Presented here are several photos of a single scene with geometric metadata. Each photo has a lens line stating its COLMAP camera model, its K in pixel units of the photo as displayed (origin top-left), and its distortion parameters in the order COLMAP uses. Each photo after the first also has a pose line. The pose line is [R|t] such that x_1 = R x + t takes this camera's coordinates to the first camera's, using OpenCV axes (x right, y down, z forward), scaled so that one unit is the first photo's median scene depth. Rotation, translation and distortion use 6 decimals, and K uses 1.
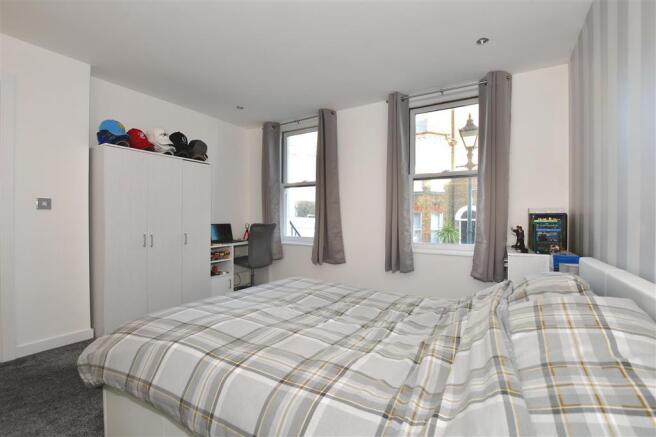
lens RADIAL K [[300.5, 0, 329.4], [0, 300.5, 222.3], [0, 0, 1]] dist [-0.016097, 0.000411]
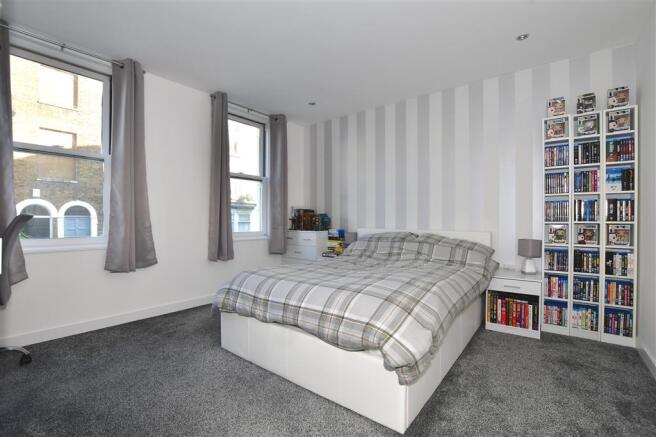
lens RADIAL K [[300.5, 0, 329.8], [0, 300.5, 217.0], [0, 0, 1]] dist [-0.016097, 0.000411]
pose [[0.108734, -0.013989, 0.993972, -0.717924], [-0.012776, 0.999799, 0.015469, -0.011652], [-0.993989, -0.014381, 0.108533, 0.443447]]
